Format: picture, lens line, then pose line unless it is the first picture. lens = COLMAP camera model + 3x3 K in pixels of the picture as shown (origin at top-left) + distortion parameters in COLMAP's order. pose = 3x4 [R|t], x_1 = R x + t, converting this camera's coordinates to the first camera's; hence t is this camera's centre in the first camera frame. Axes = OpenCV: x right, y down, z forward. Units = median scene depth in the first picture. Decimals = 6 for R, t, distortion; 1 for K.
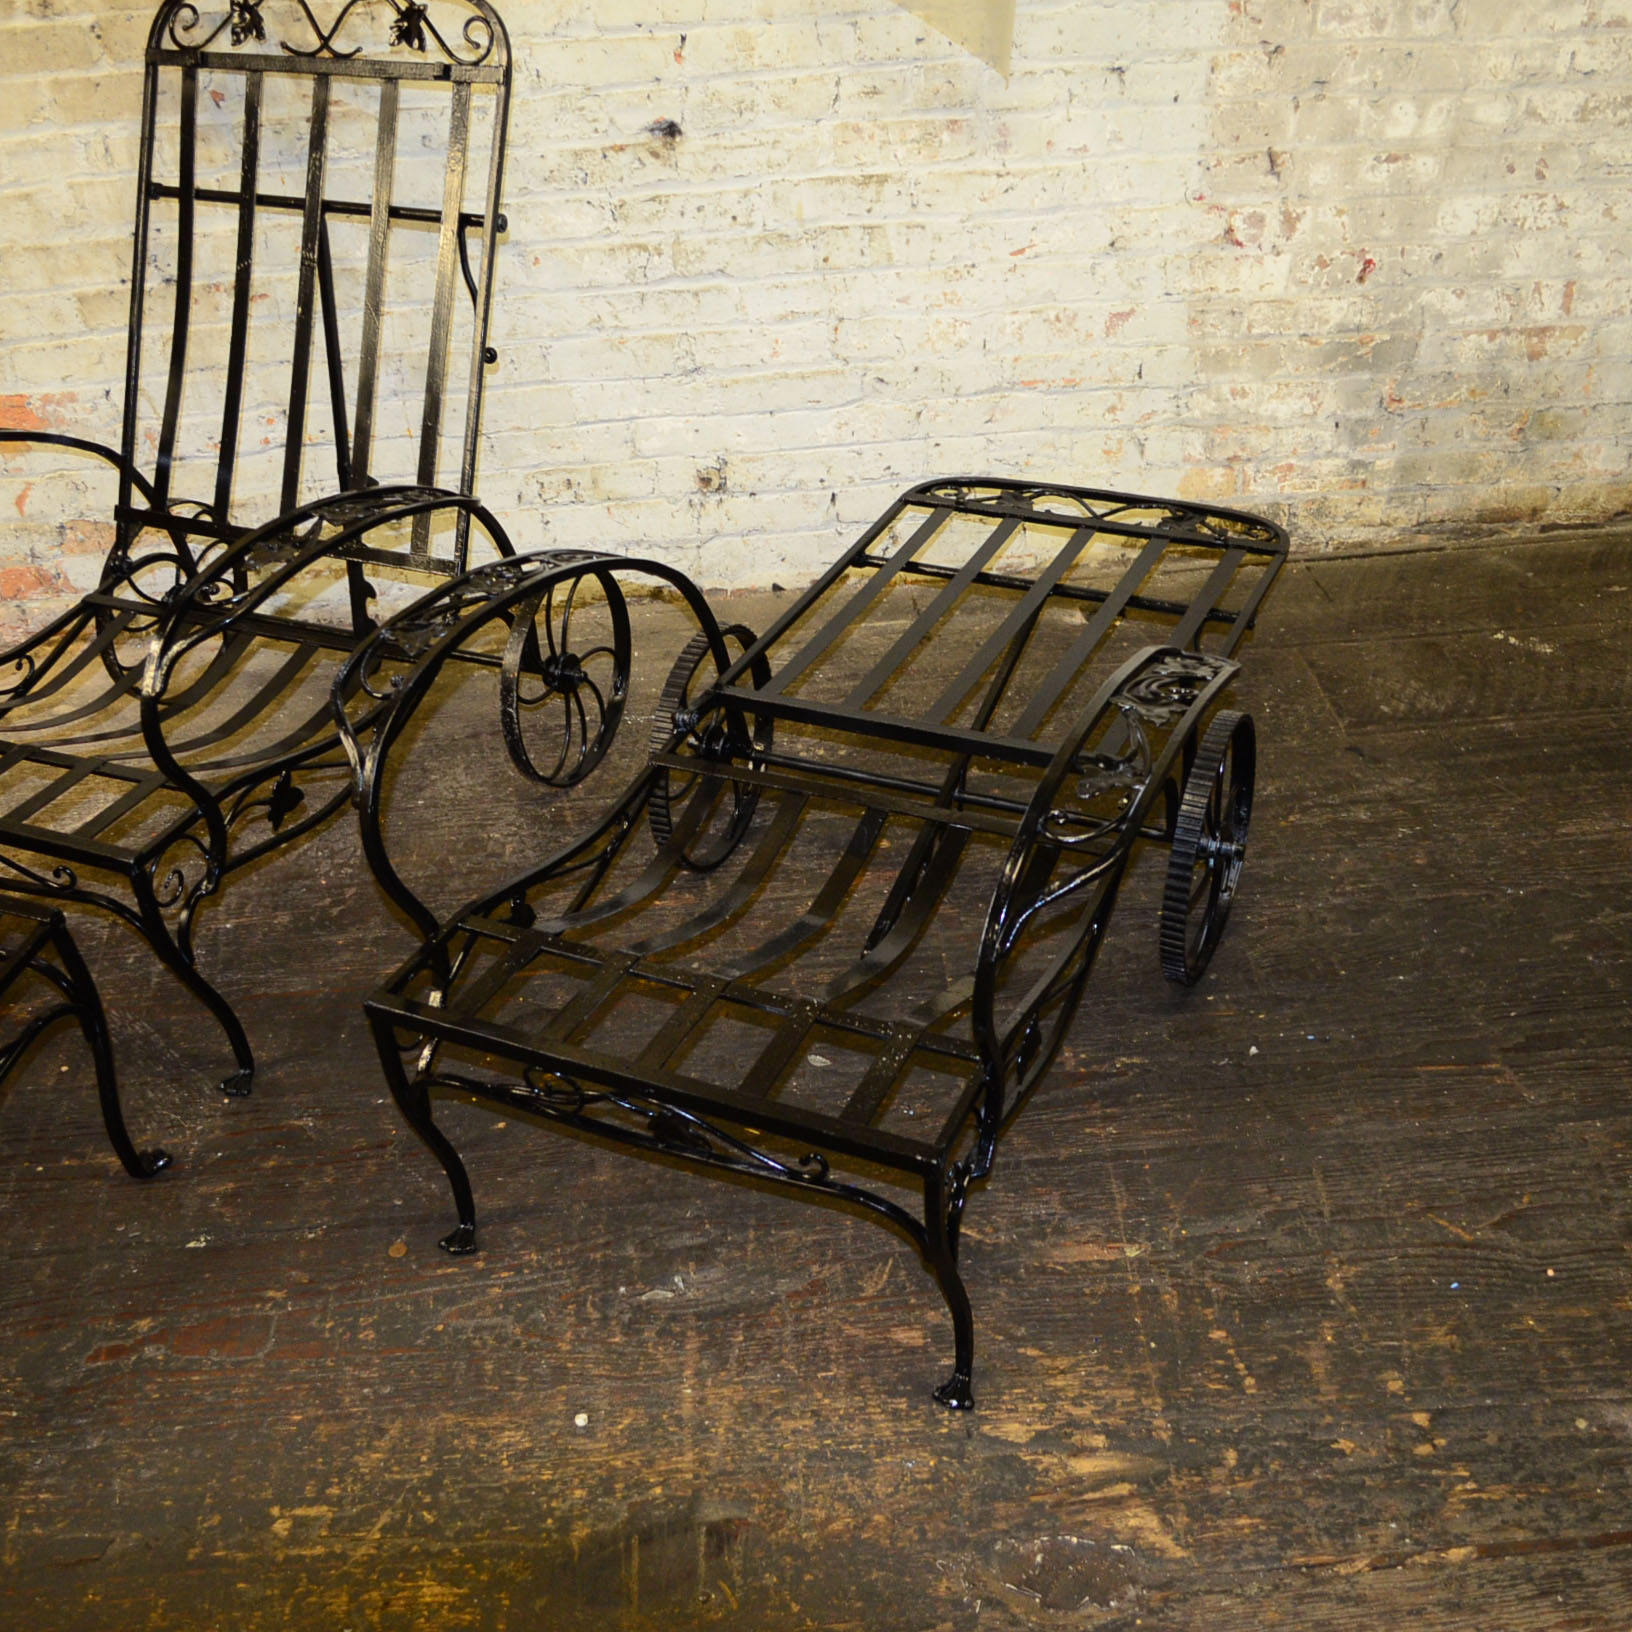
lens RADIAL K [[1913.2, 0, 831.2], [0, 1913.2, 816.1], [0, 0, 1]] dist [-0.017896, 0.014435]
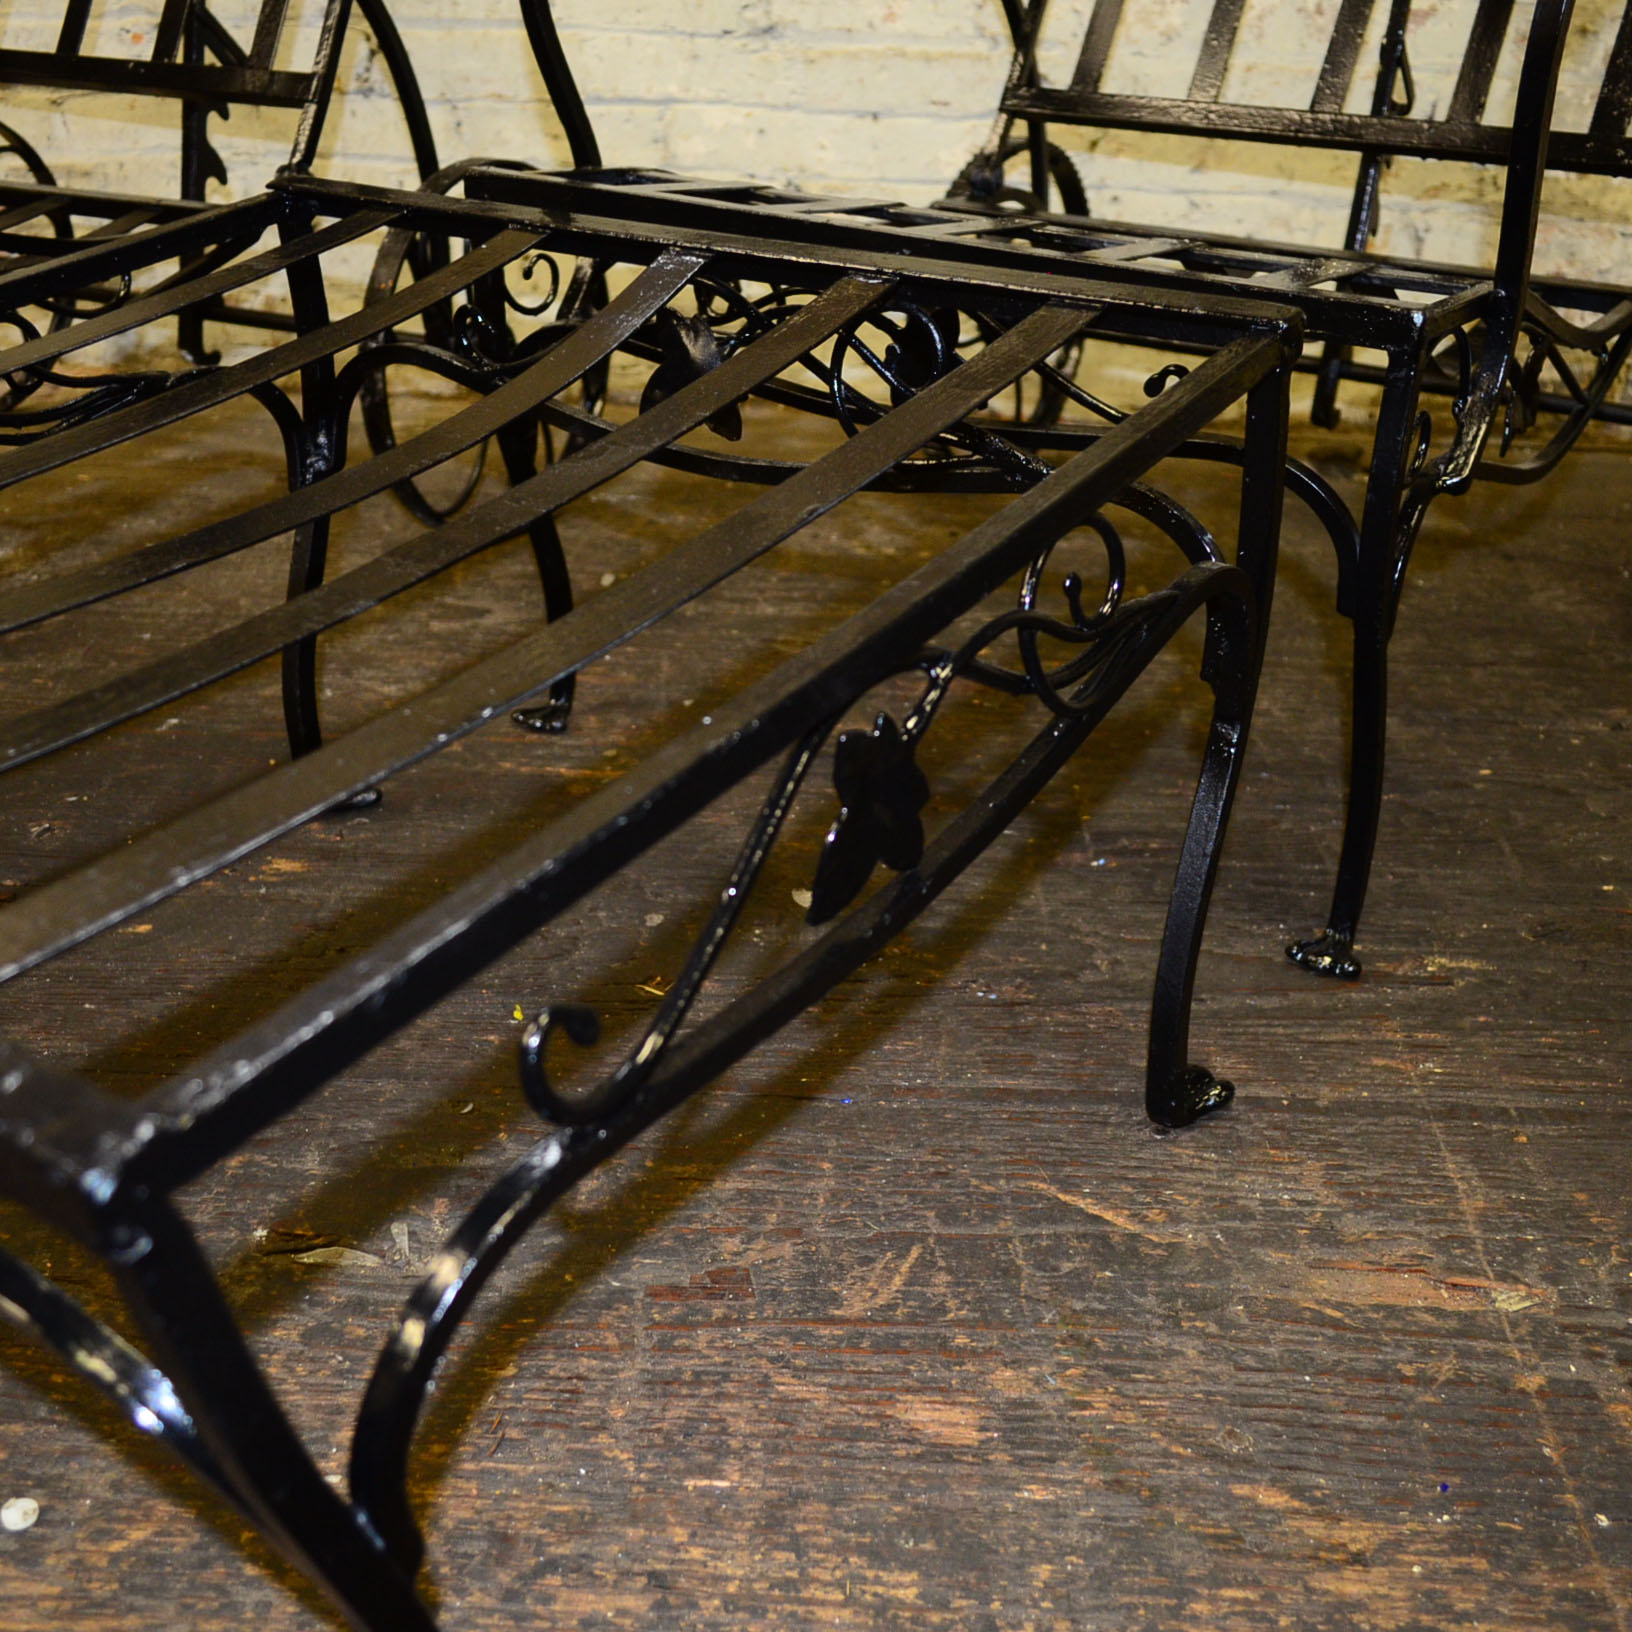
lens RADIAL K [[1887.6, 0, 834.9], [0, 1887.6, 820.9], [0, 0, 1]] dist [-0.007433, -0.003856]
pose [[0.992245, 0.114420, -0.048561, 0.018284], [-0.120780, 0.979825, -0.159231, 0.165688], [0.029362, 0.163861, 0.986046, 0.463541]]
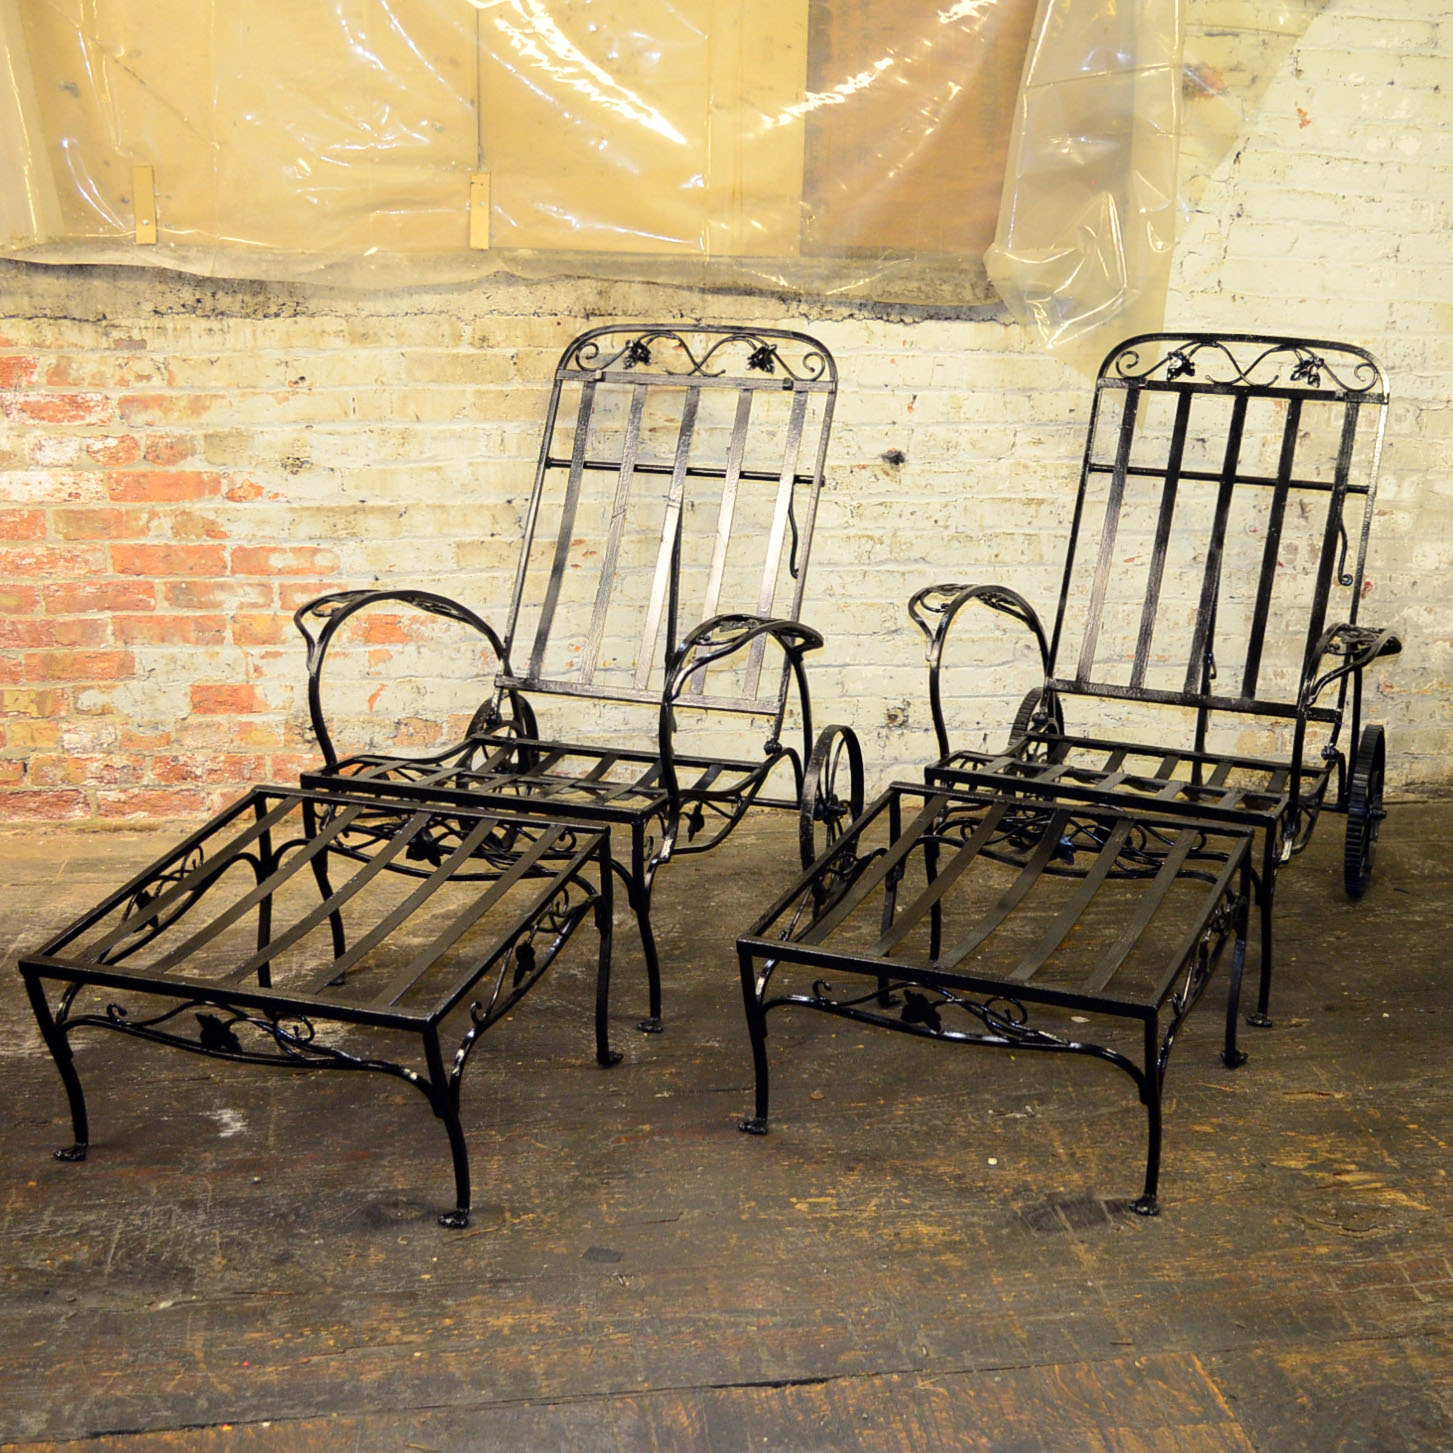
lens RADIAL K [[2029.0, 0, 873.4], [0, 2029.0, 732.3], [0, 0, 1]] dist [-0.014561, -0.055661]
pose [[0.991238, 0.046840, 0.123502, -0.307064], [0.000041, 0.934903, -0.354903, 0.404980], [-0.132086, 0.351799, 0.926710, -0.359570]]
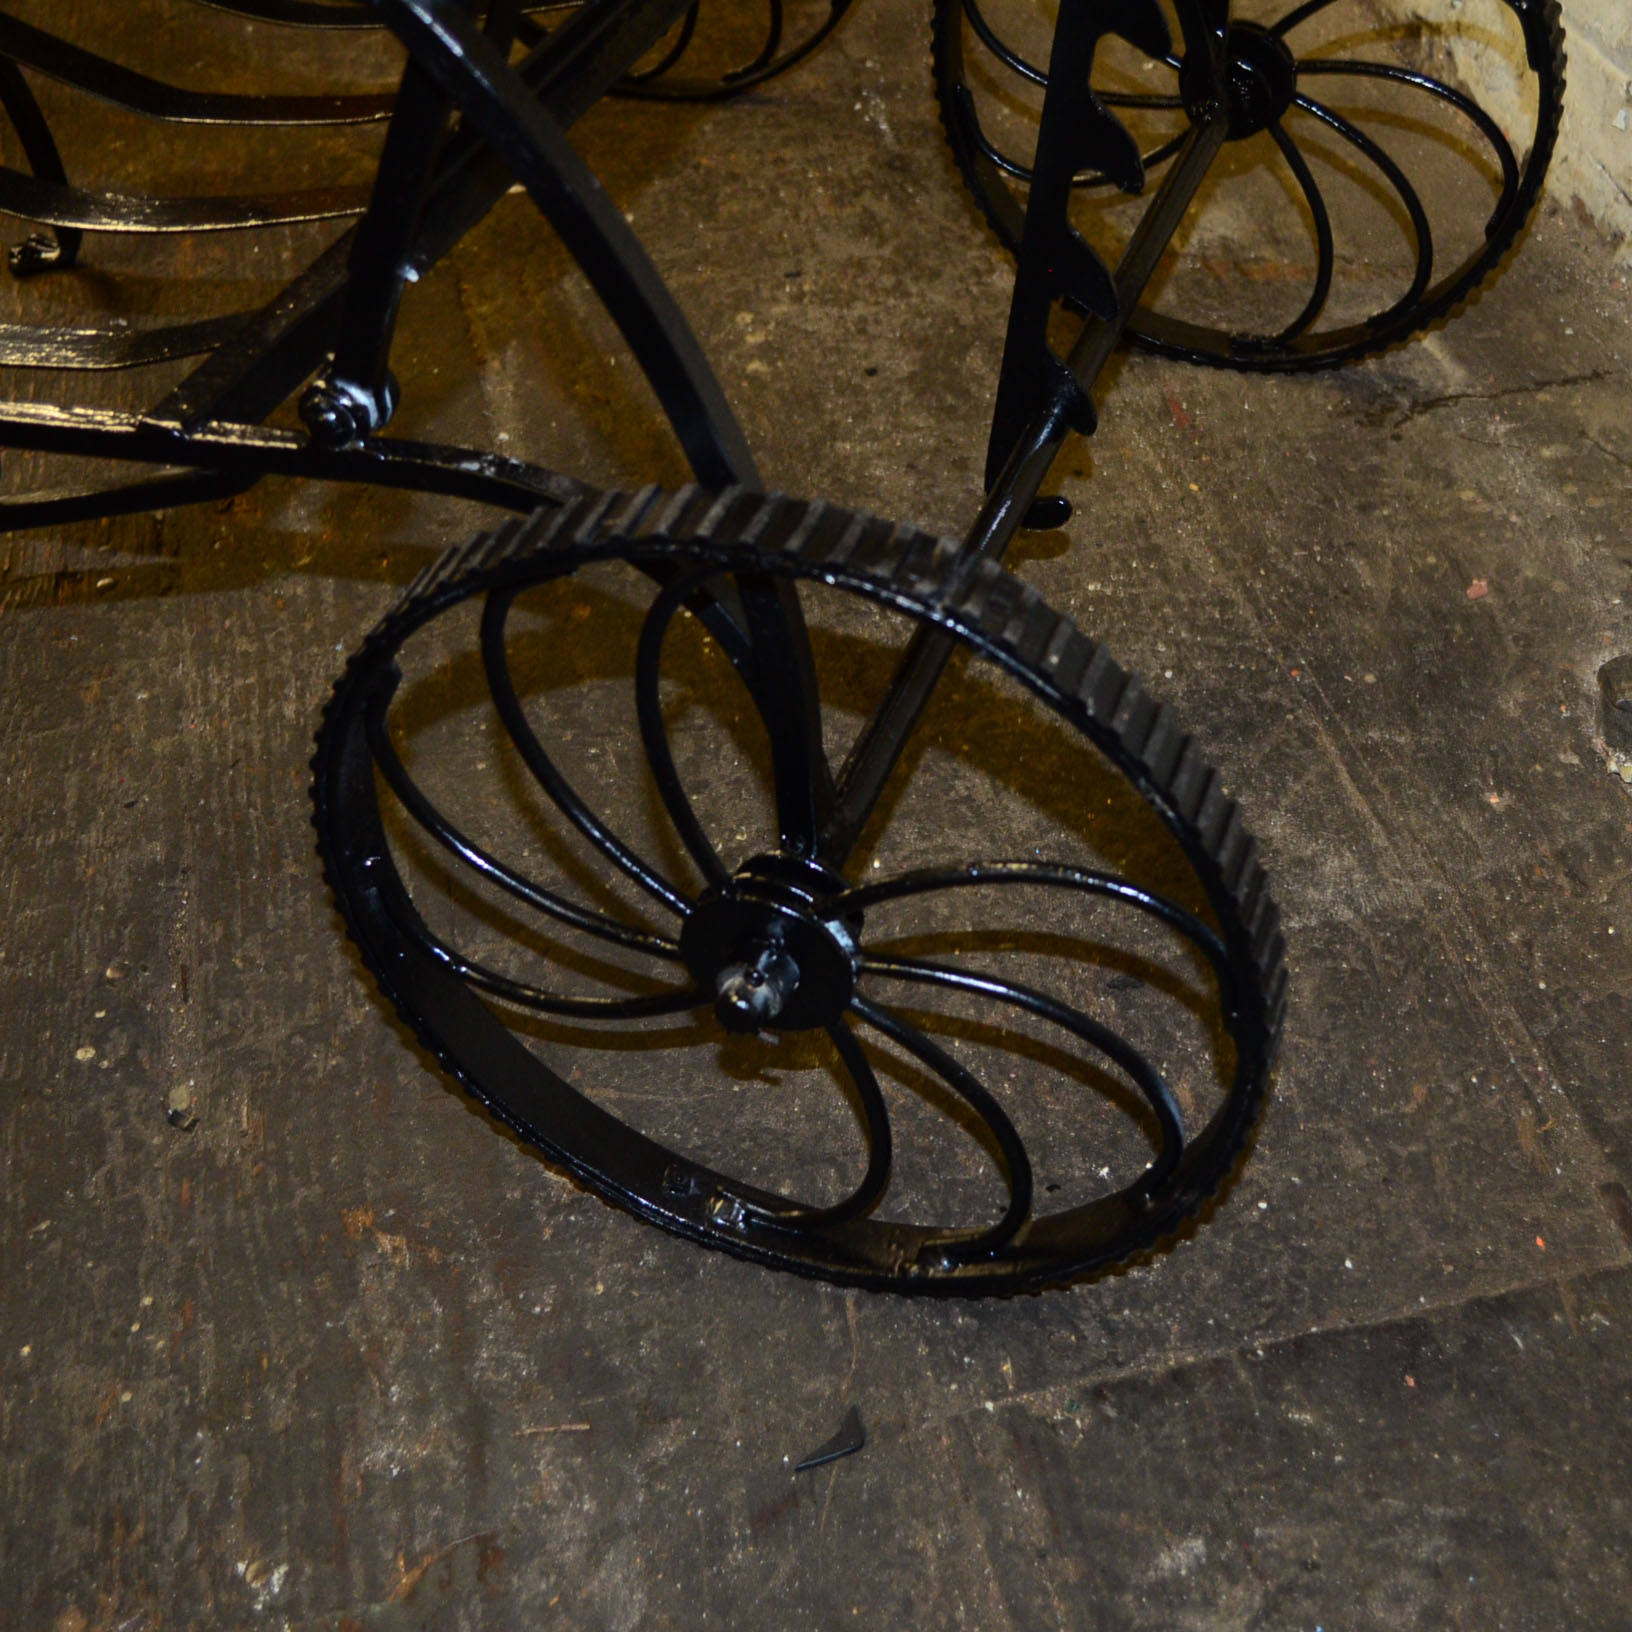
lens RADIAL K [[2511.2, 0, 818.3], [0, 2511.2, 816.2], [0, 0, 1]] dist [-0.022035, -0.027539]
pose [[0.135812, 0.673330, -0.726761, 0.489105], [-0.523278, 0.671643, 0.524477, -0.273984], [0.841270, 0.309067, 0.443556, 0.900669]]
